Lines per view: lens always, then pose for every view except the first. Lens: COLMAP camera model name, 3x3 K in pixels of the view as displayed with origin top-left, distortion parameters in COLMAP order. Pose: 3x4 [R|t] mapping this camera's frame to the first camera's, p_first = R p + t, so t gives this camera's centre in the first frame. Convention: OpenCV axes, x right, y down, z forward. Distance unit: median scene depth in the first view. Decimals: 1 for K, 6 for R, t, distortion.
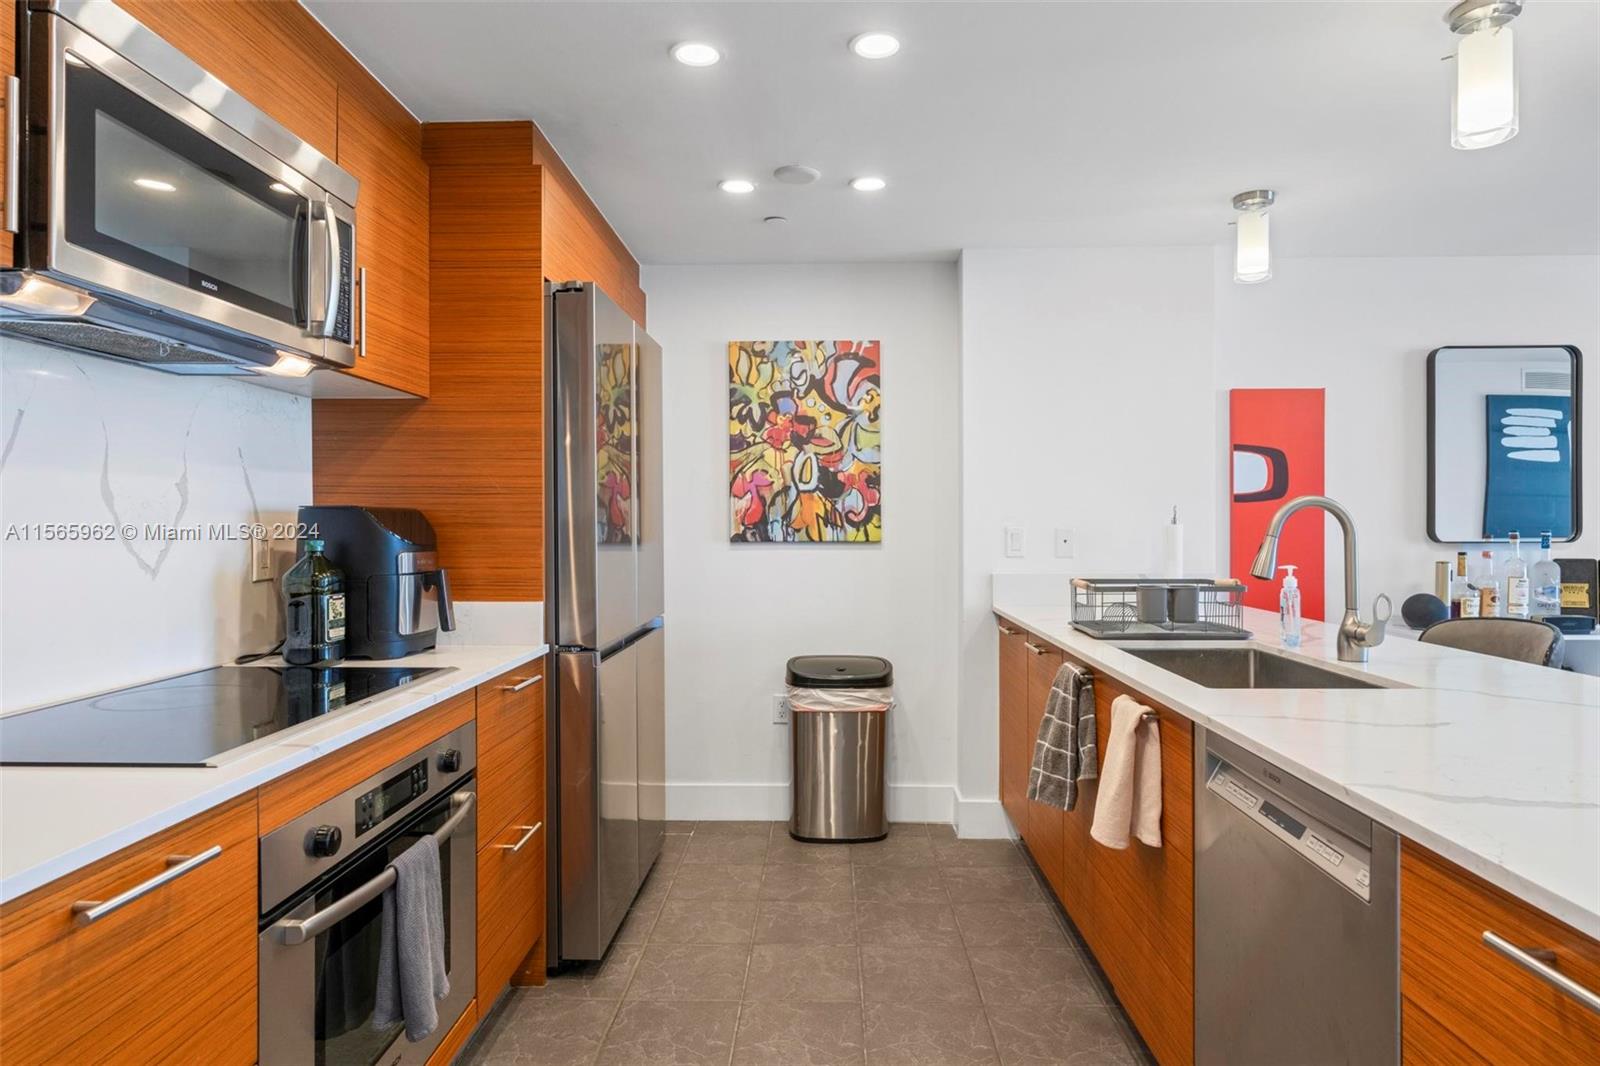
lens RADIAL K [[929.0, 0, 800.0], [0, 929.0, 533.0], [0, 0, 1]] dist [-0.002174, -0.000096]
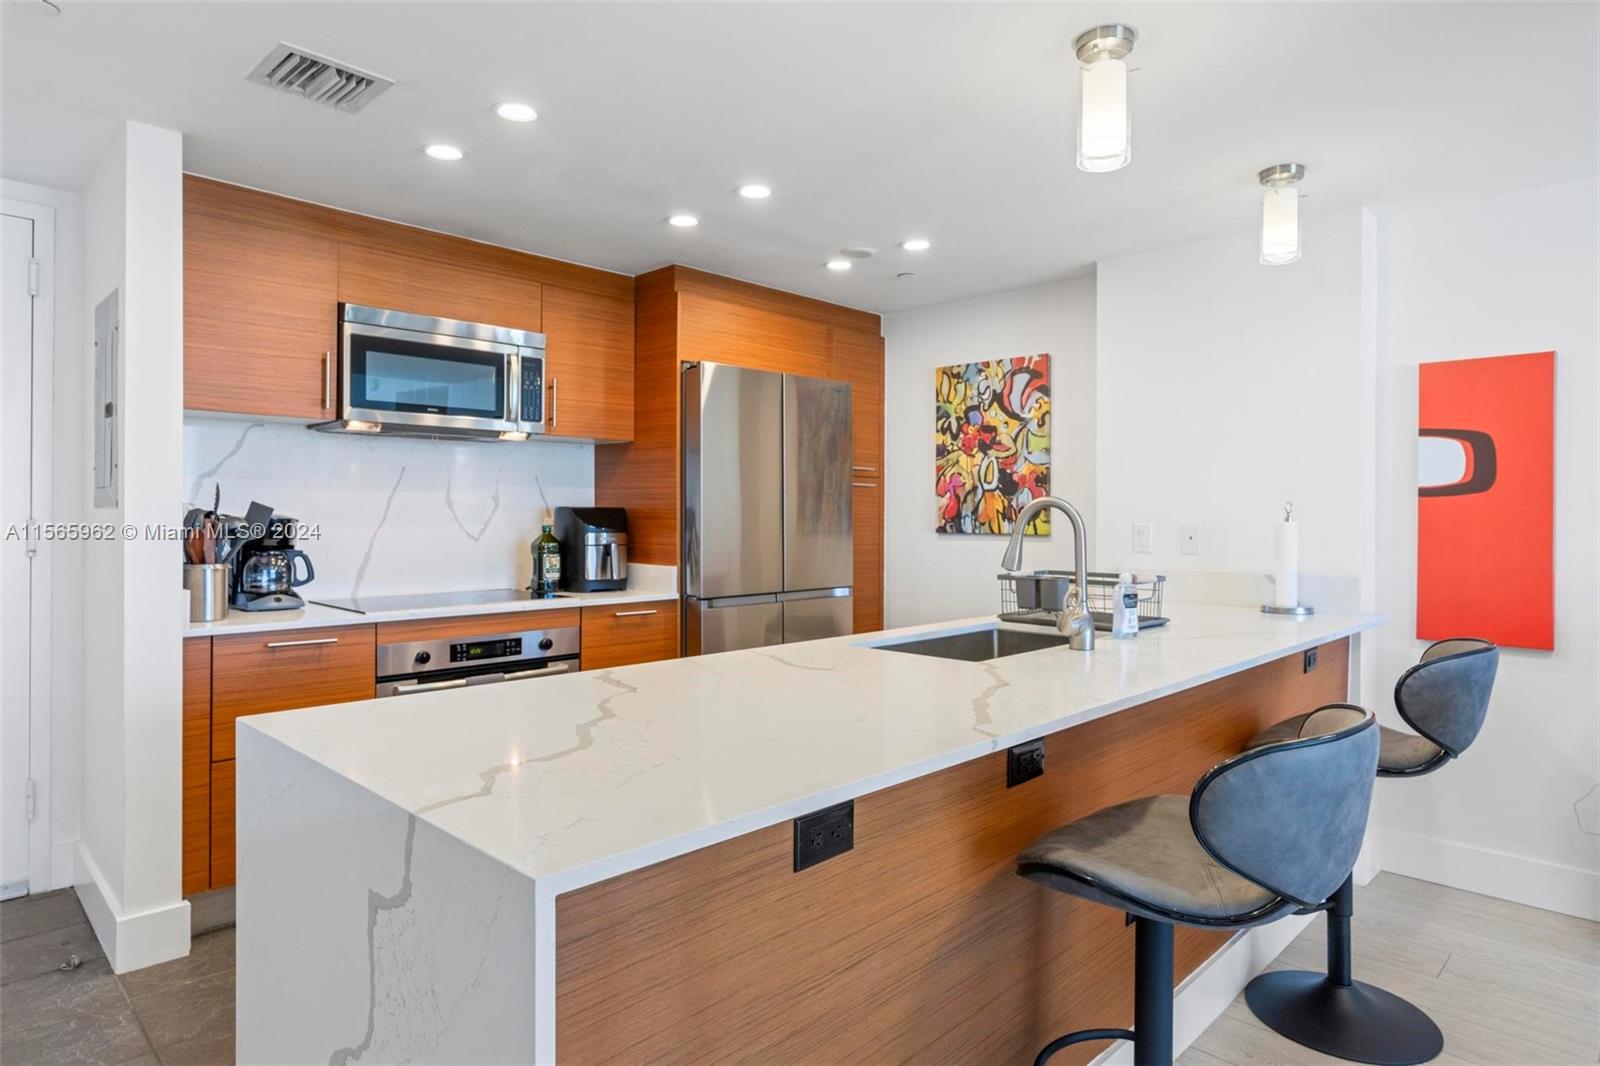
lens RADIAL K [[929.0, 0, 800.0], [0, 929.0, 533.0], [0, 0, 1]] dist [-0.002174, -0.000096]
pose [[0.731387, 0.018167, -0.681721, 0.627505], [-0.011701, 0.999832, 0.014092, -0.005138], [0.681863, -0.002330, 0.731477, -0.011506]]
